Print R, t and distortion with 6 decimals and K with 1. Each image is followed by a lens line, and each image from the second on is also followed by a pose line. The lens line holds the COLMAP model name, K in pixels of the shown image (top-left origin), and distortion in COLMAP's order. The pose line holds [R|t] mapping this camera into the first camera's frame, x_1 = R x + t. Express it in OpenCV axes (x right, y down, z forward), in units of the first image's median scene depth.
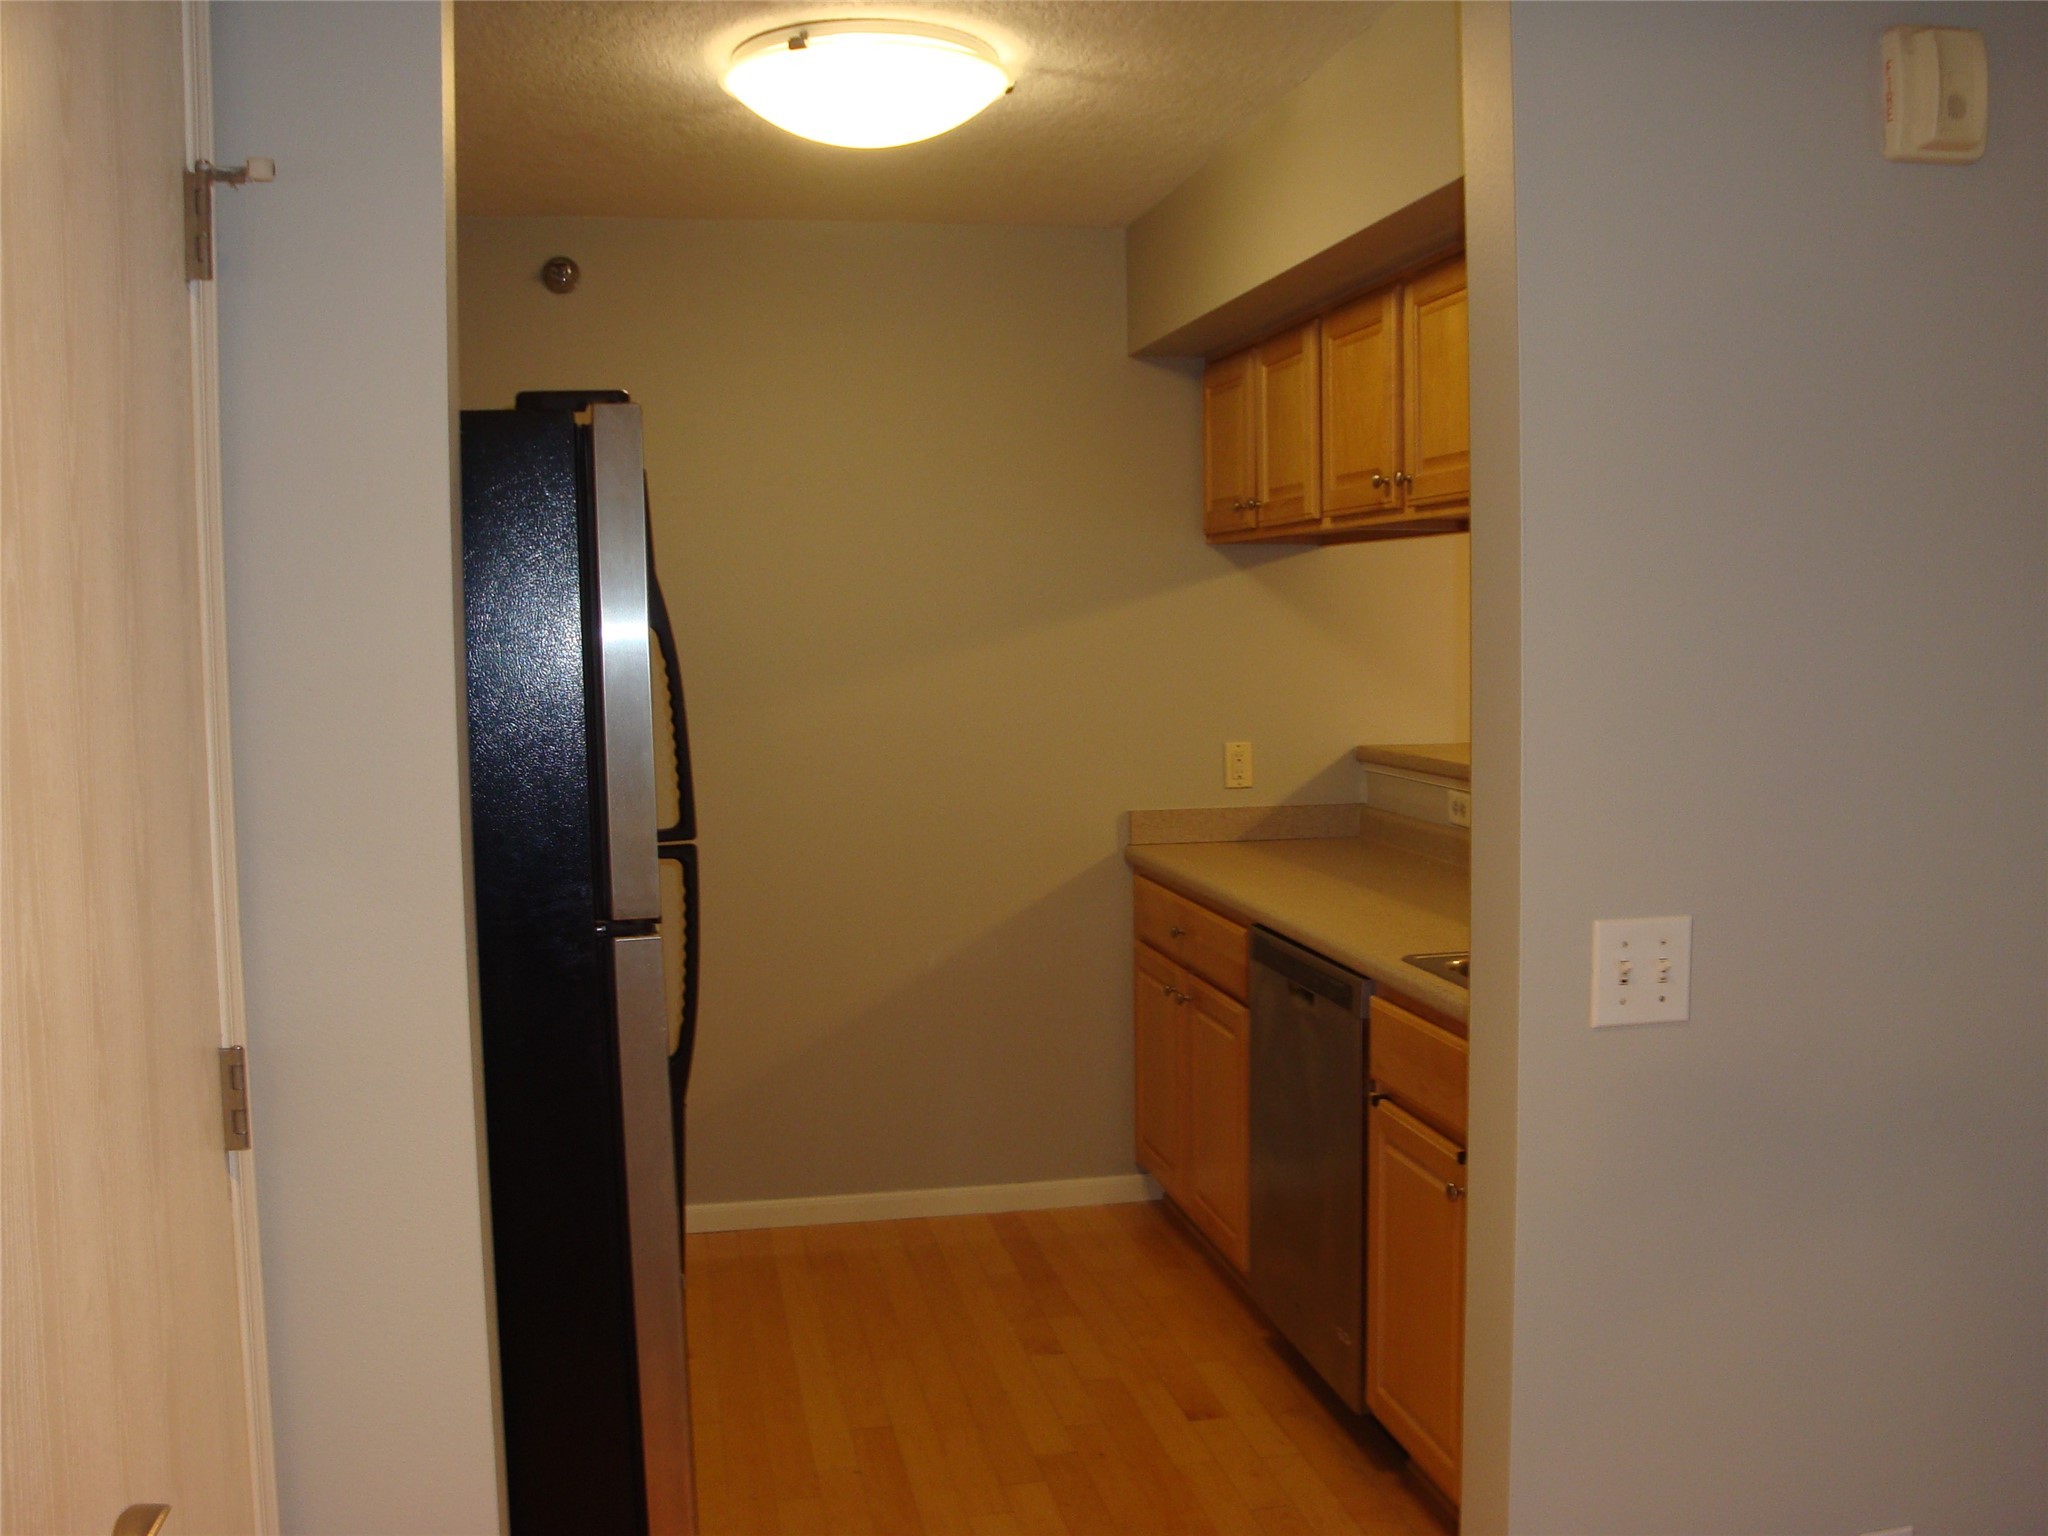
lens RADIAL K [[1837.8, 0, 1042.4], [0, 1837.8, 759.3], [0, 0, 1]] dist [-0.153169, 0.128281]
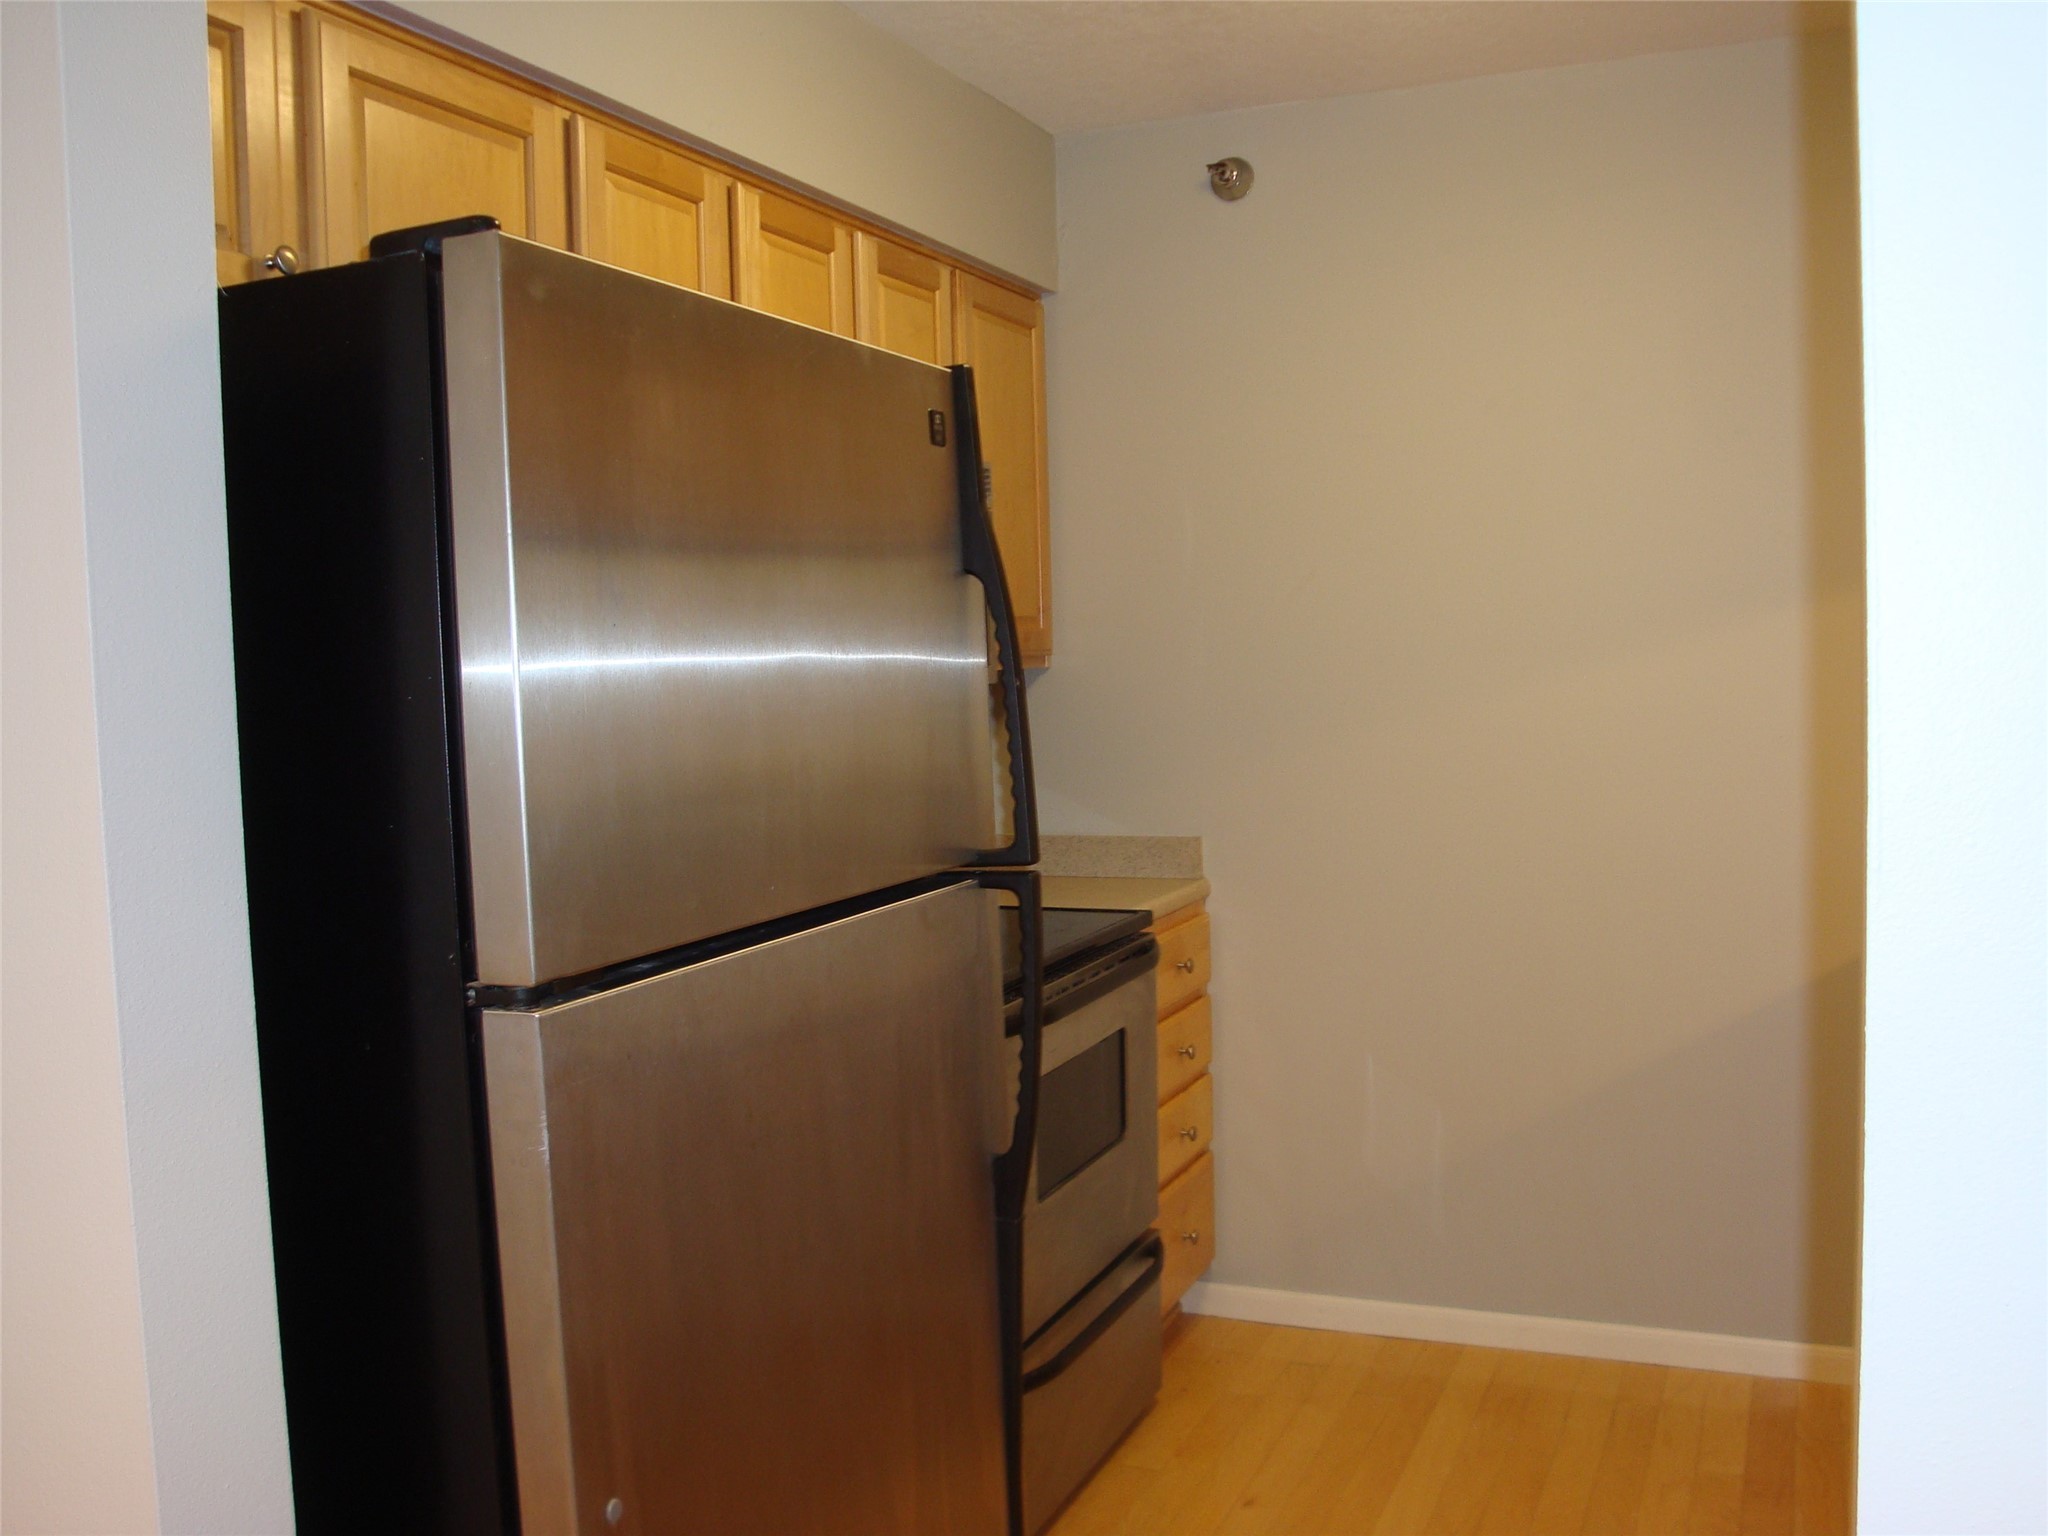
lens RADIAL K [[1837.8, 0, 1021.0], [0, 1837.8, 770.5], [0, 0, 1]] dist [-0.153169, 0.128281]
pose [[0.816073, 0.030749, -0.577131, 0.153322], [-0.024865, 0.999527, 0.018094, -0.004981], [0.577414, -0.000415, 0.816451, 0.260714]]
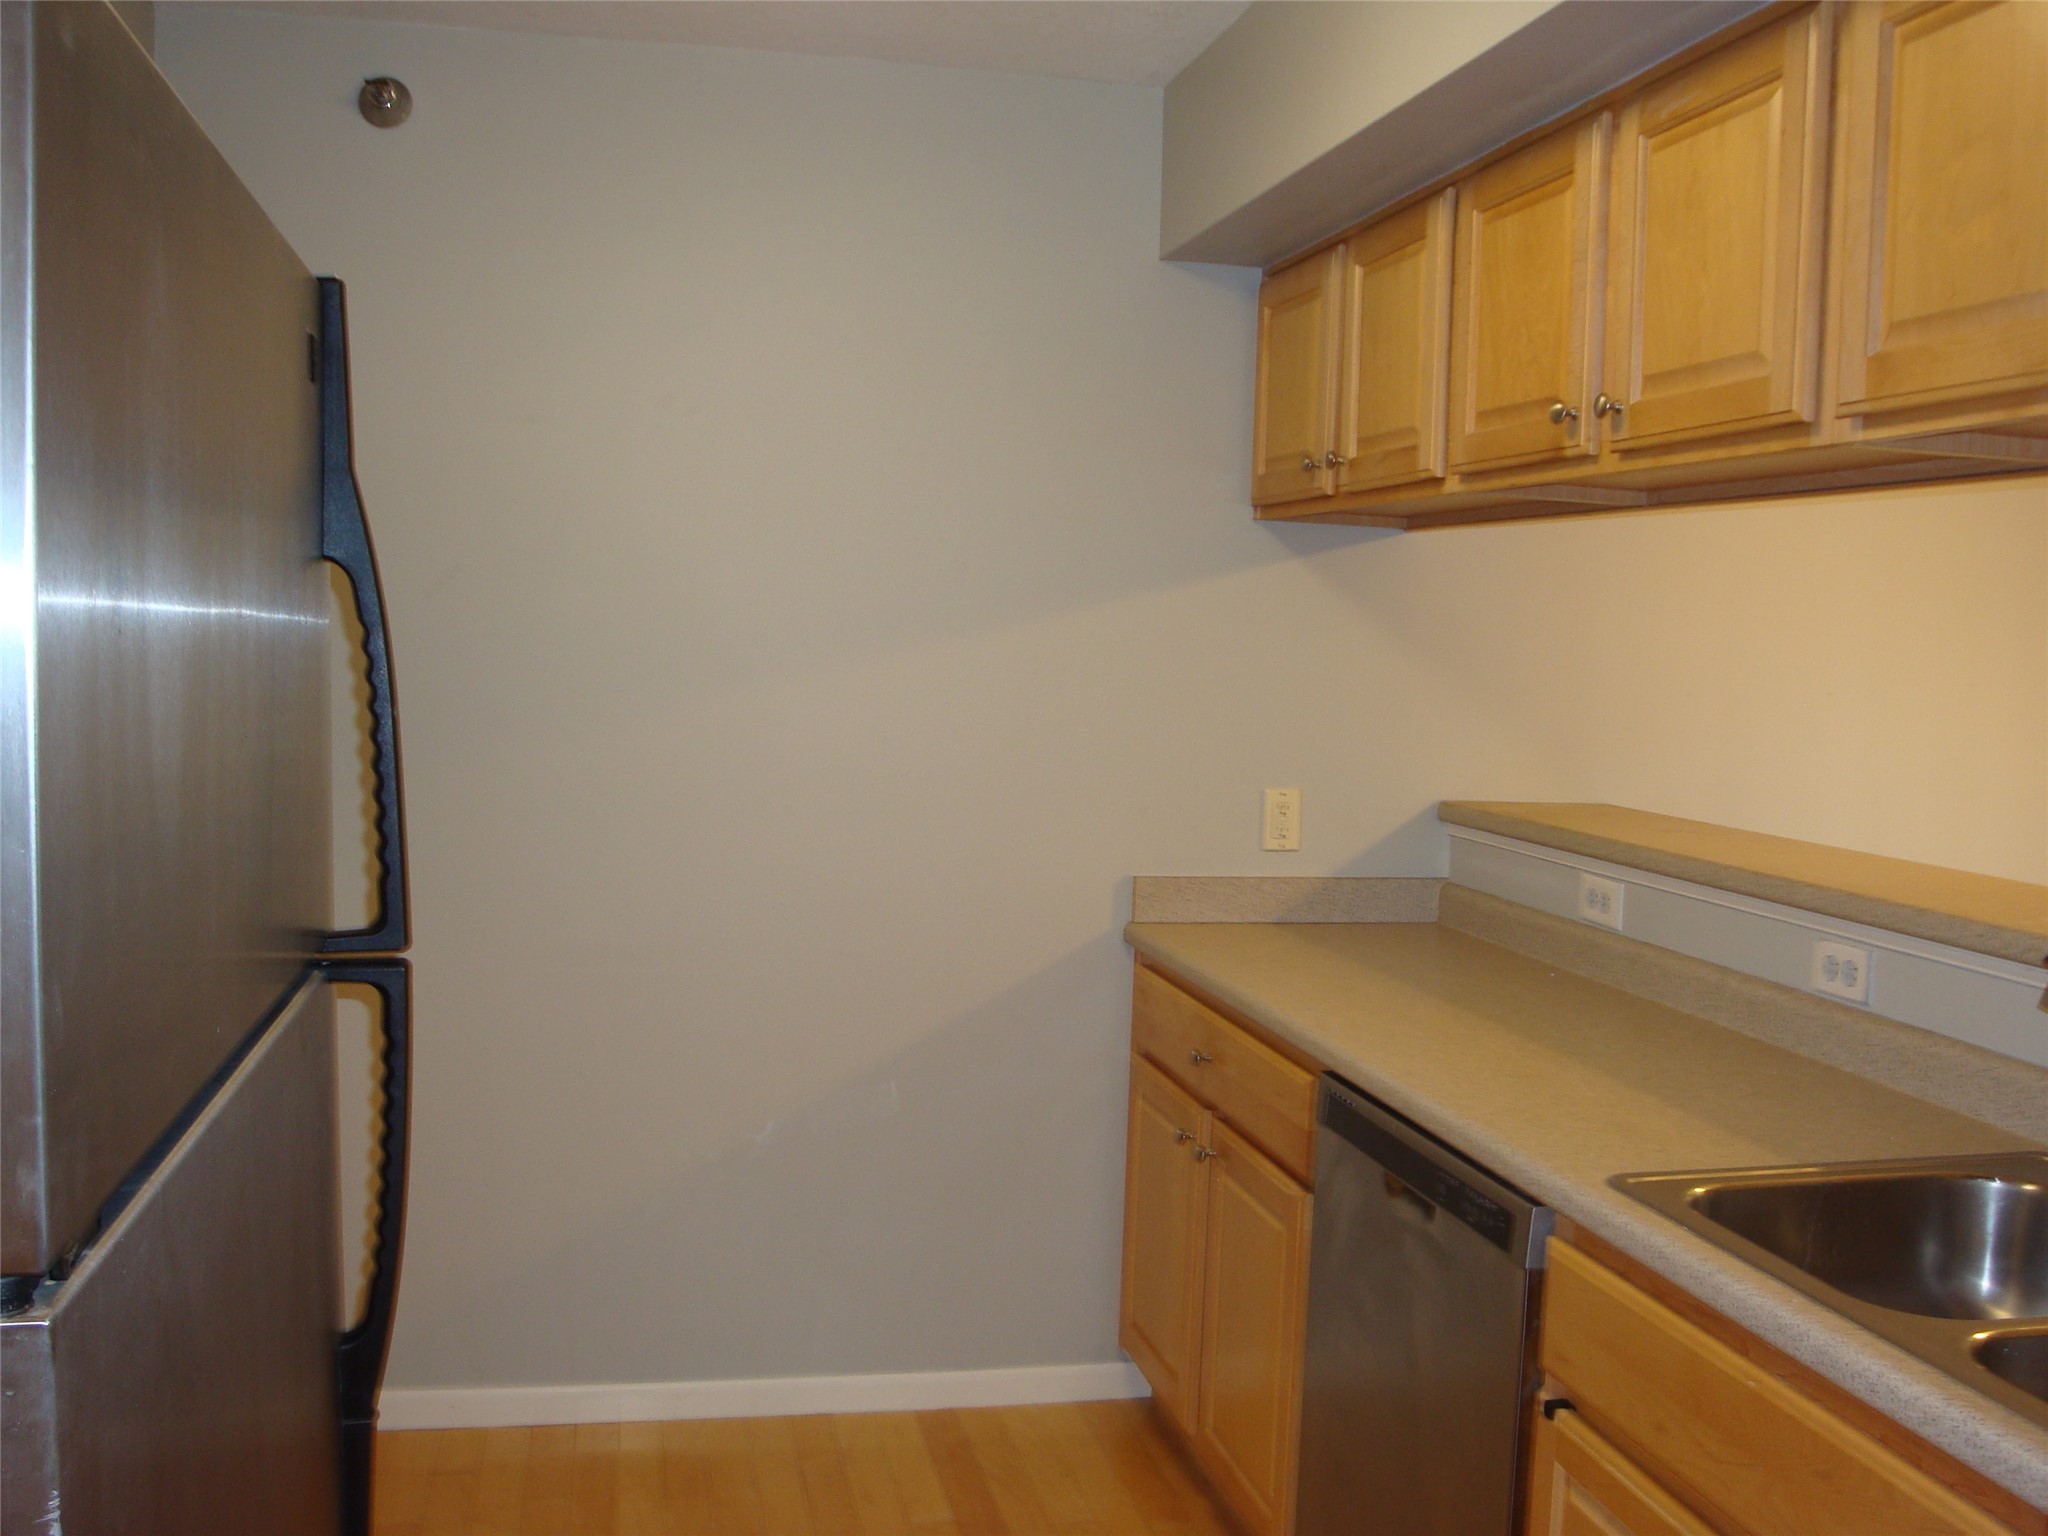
lens RADIAL K [[1837.8, 0, 1019.2], [0, 1837.8, 756.0], [0, 0, 1]] dist [-0.153169, 0.128281]
pose [[0.998883, 0.046673, 0.007389, -0.006535], [-0.046610, 0.998878, -0.008427, -0.013072], [-0.007774, 0.008073, 0.999937, 0.296894]]
